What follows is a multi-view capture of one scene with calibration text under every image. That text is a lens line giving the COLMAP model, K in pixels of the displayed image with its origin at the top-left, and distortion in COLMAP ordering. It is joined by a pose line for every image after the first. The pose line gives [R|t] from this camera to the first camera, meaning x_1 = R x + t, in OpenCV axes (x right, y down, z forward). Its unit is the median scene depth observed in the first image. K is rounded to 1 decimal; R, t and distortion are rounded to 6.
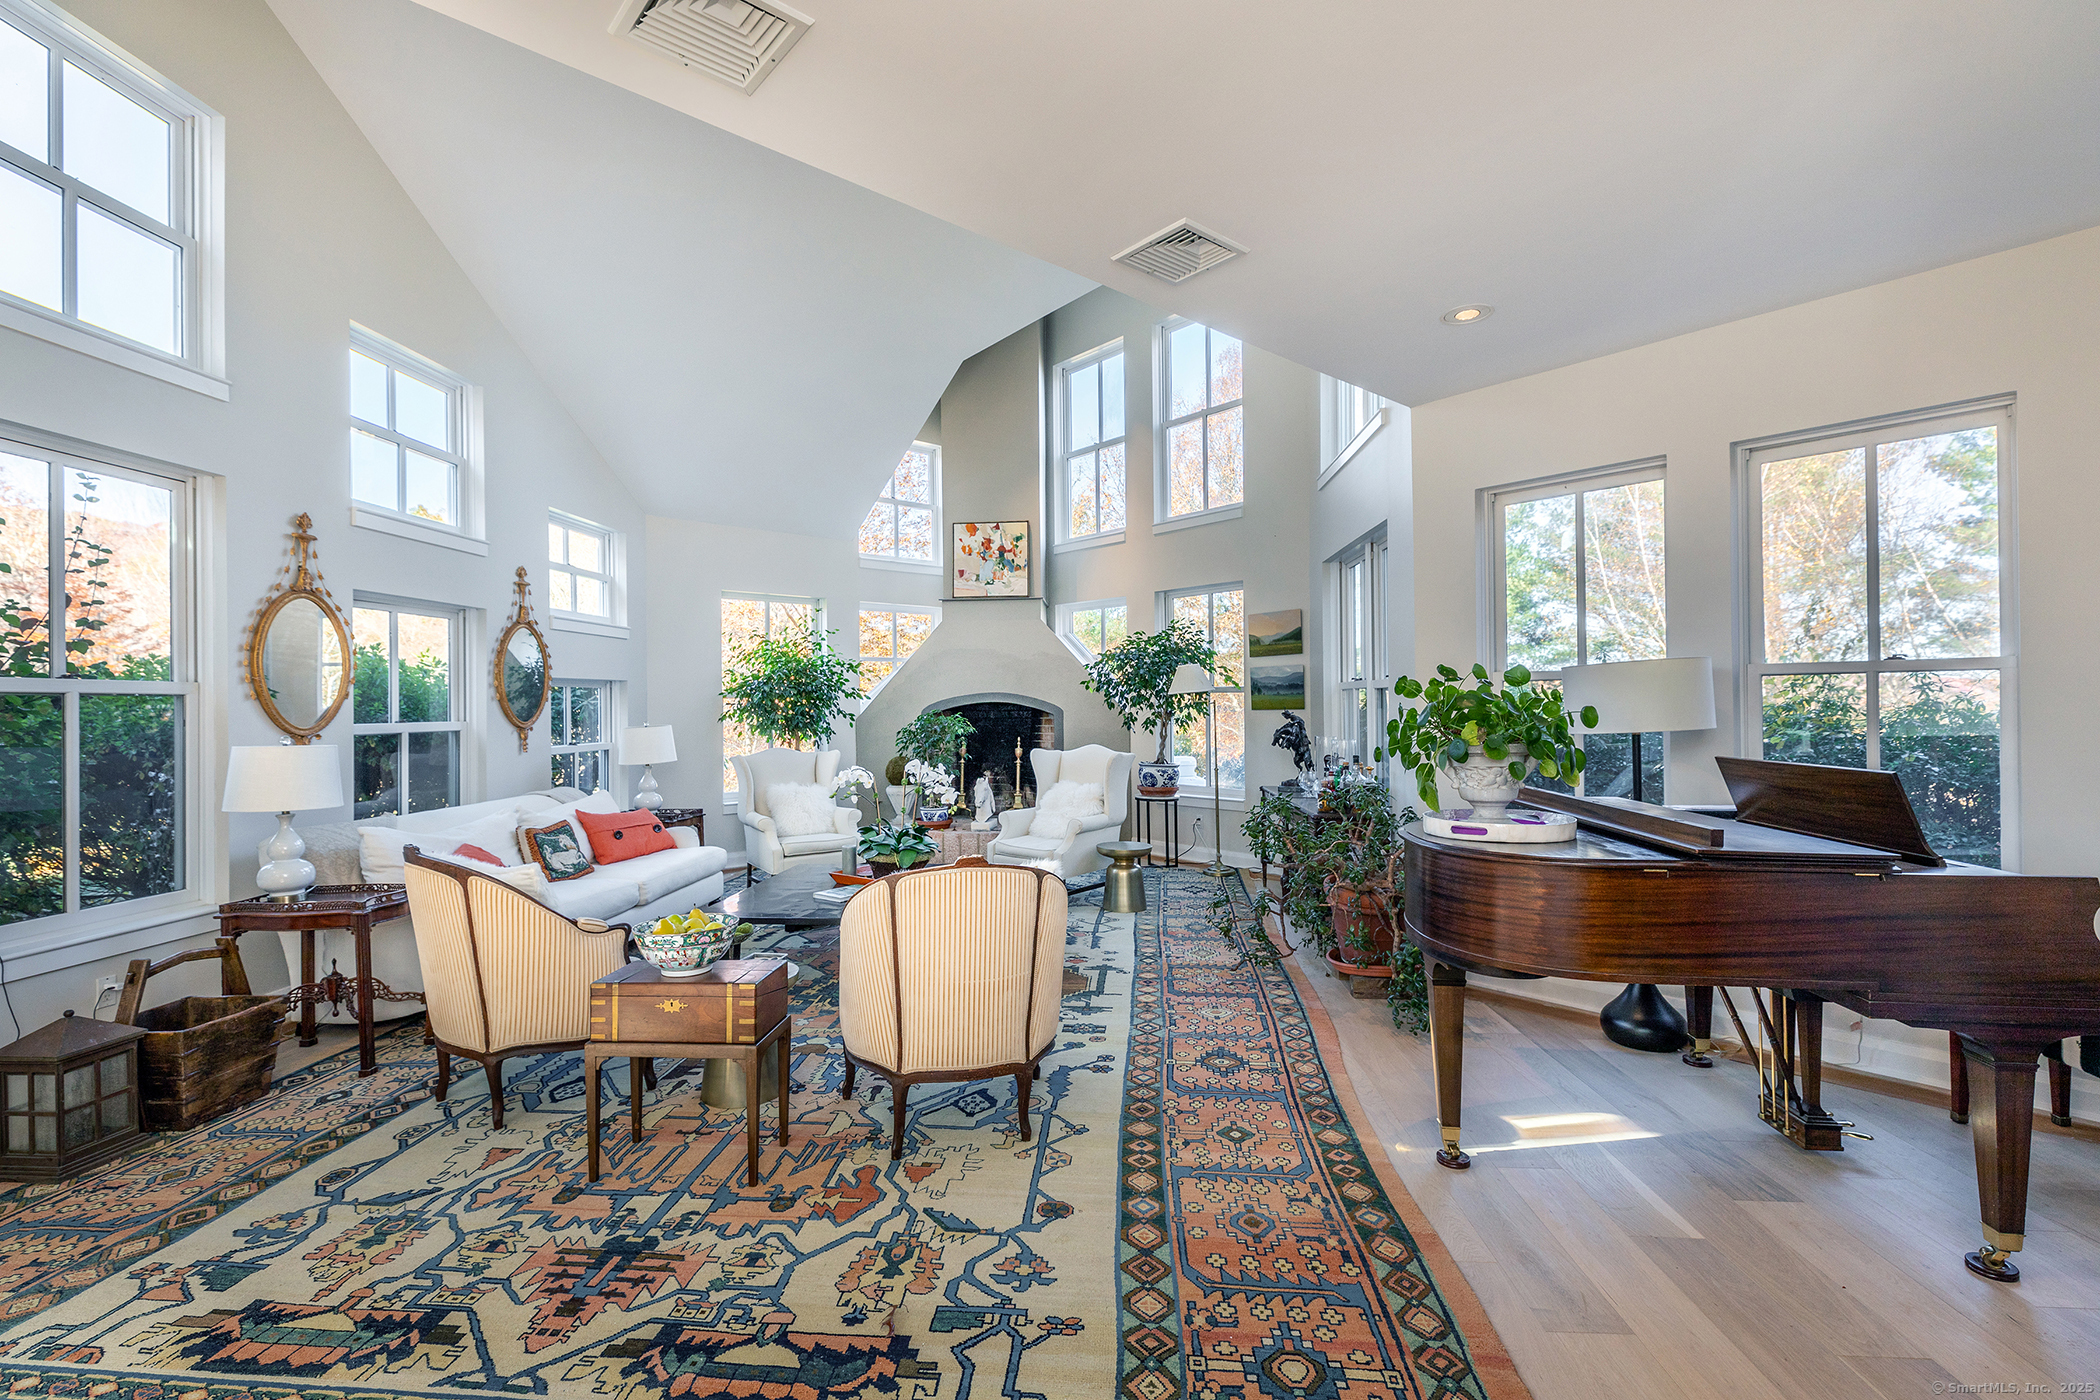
lens RADIAL K [[933.0, 0, 1050.0], [0, 933.0, 700.0], [0, 0, 1]] dist [0.019397, -0.008767]
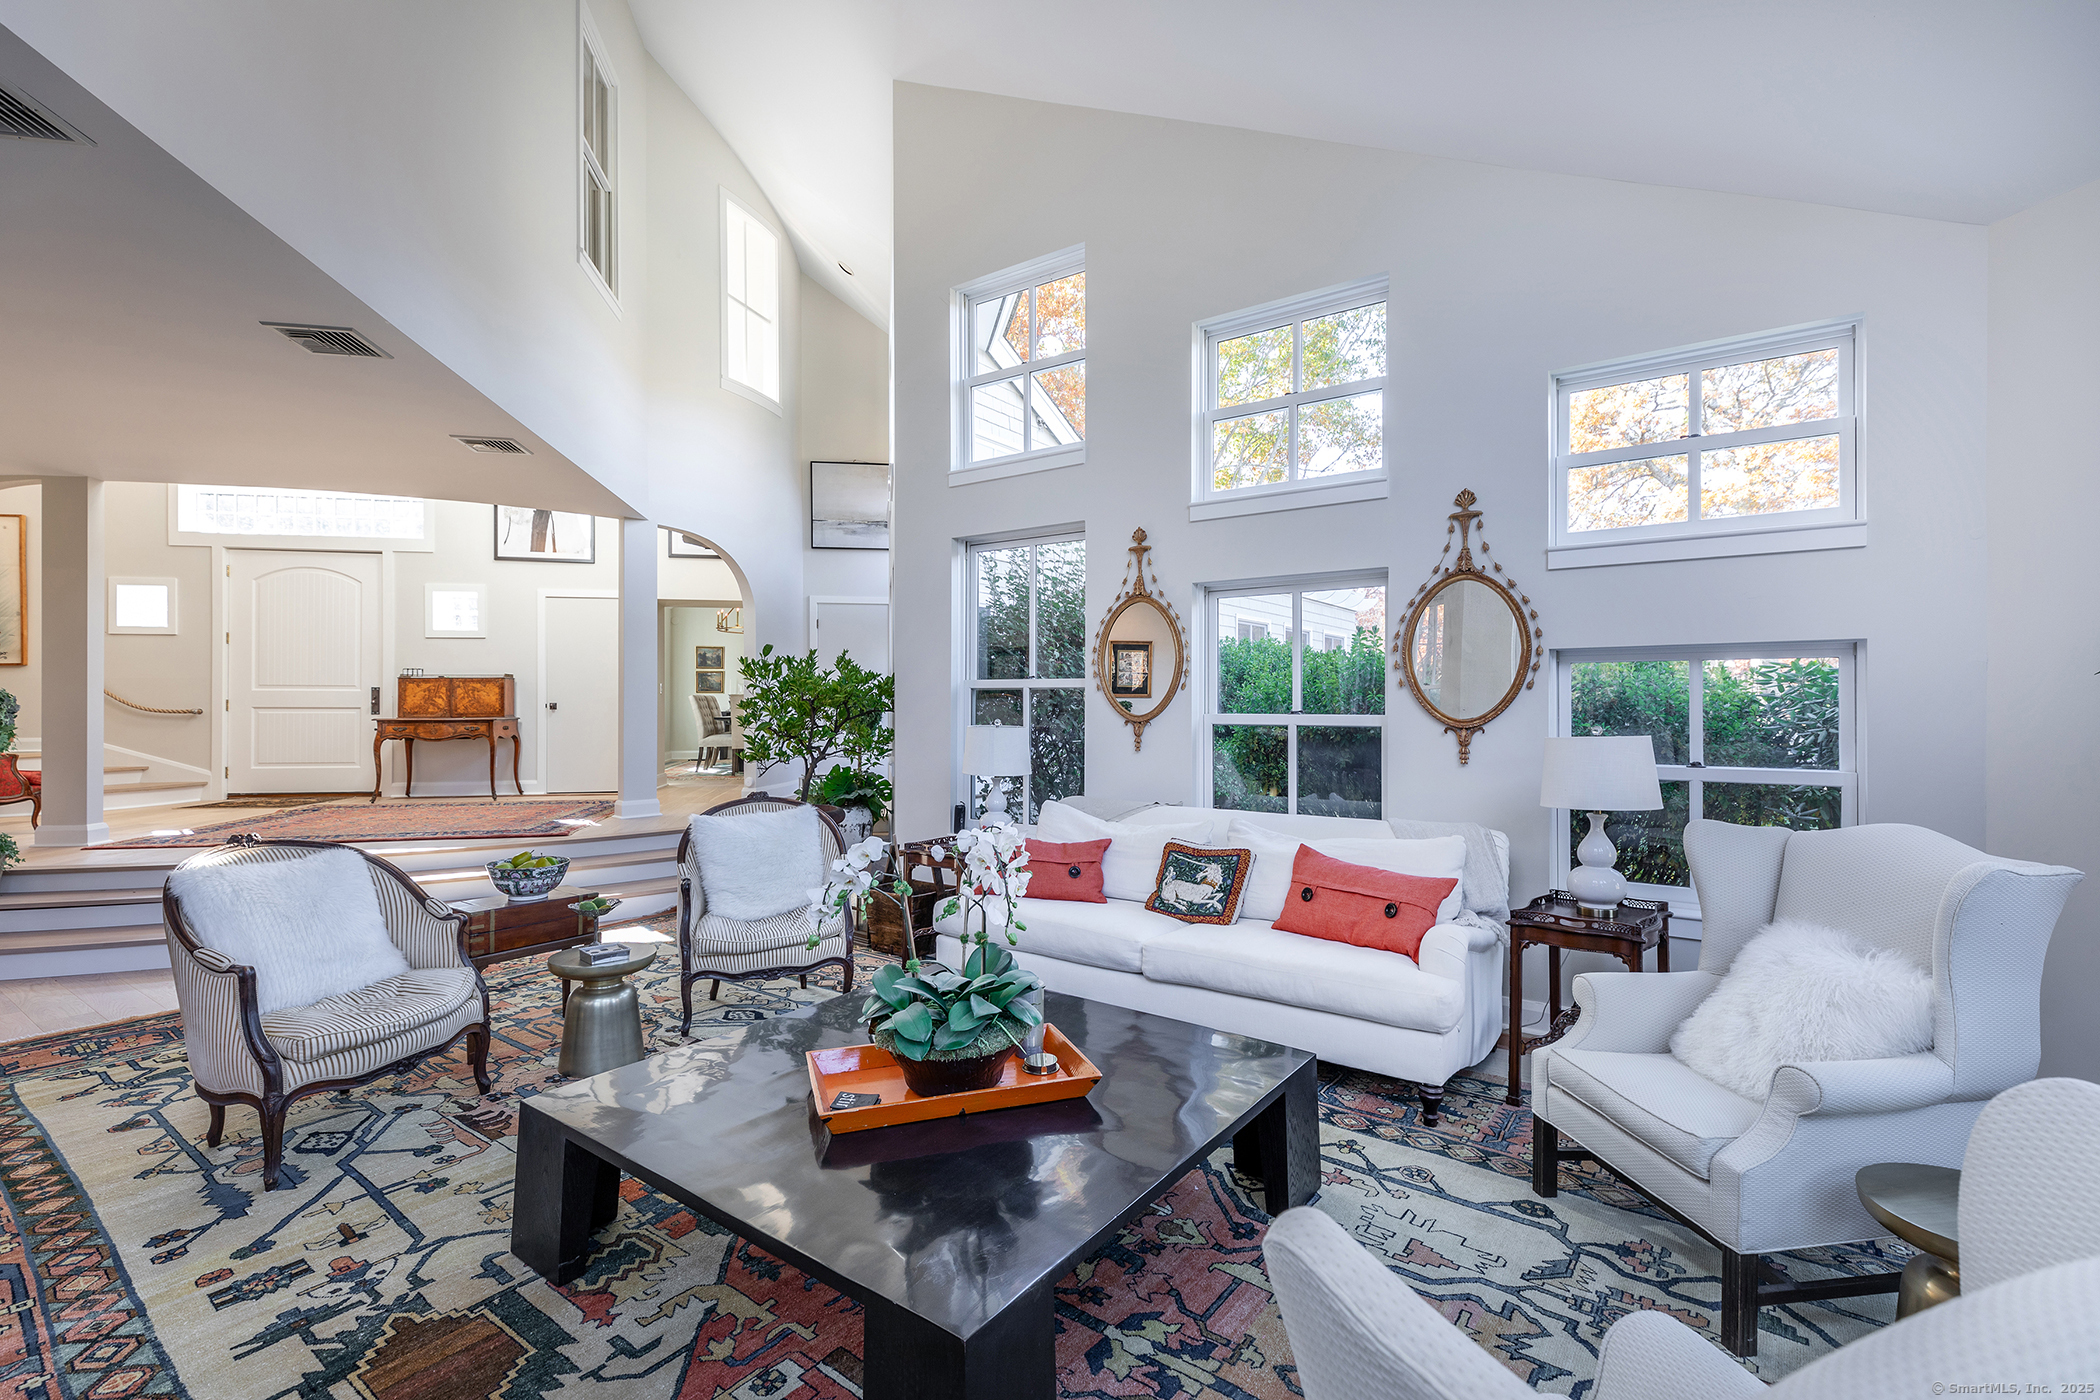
lens RADIAL K [[933.0, 0, 1050.0], [0, 933.0, 700.0], [0, 0, 1]] dist [0.019397, -0.008767]
pose [[-0.518240, 0.008985, -0.855188, 0.171255], [0.008791, 0.999948, 0.005179, 0.002831], [0.855190, -0.004833, -0.518292, 1.072247]]
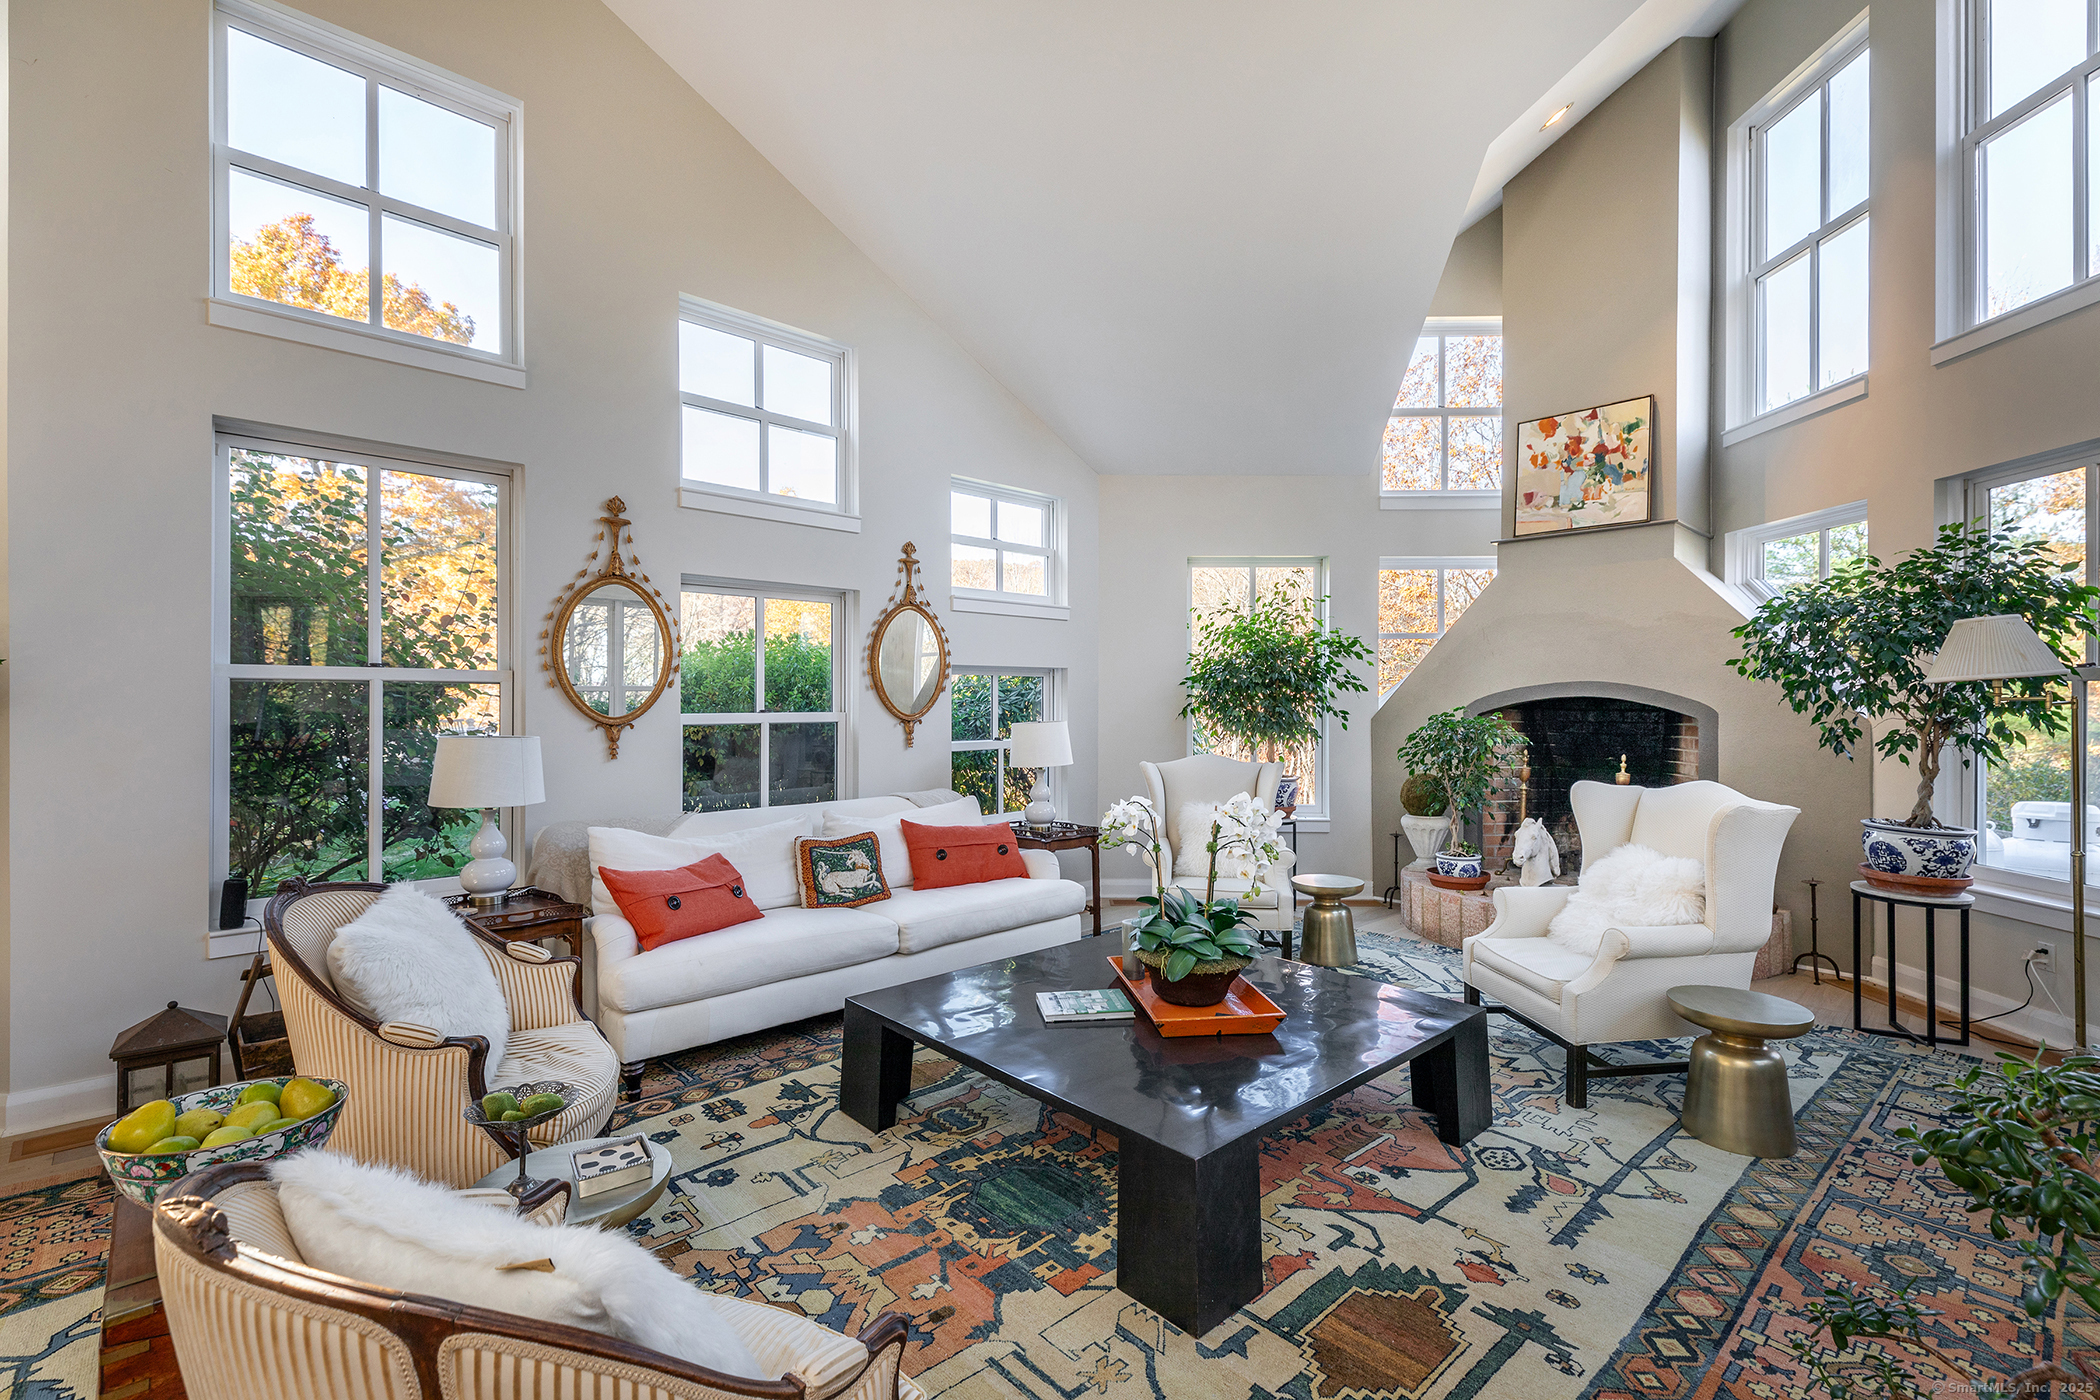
lens RADIAL K [[933.0, 0, 1050.0], [0, 933.0, 700.0], [0, 0, 1]] dist [0.019397, -0.008767]
pose [[0.739523, 0.010980, -0.673042, 0.141353], [-0.005338, 0.999931, 0.010448, -0.000385], [0.673110, -0.004134, 0.739531, 0.417282]]
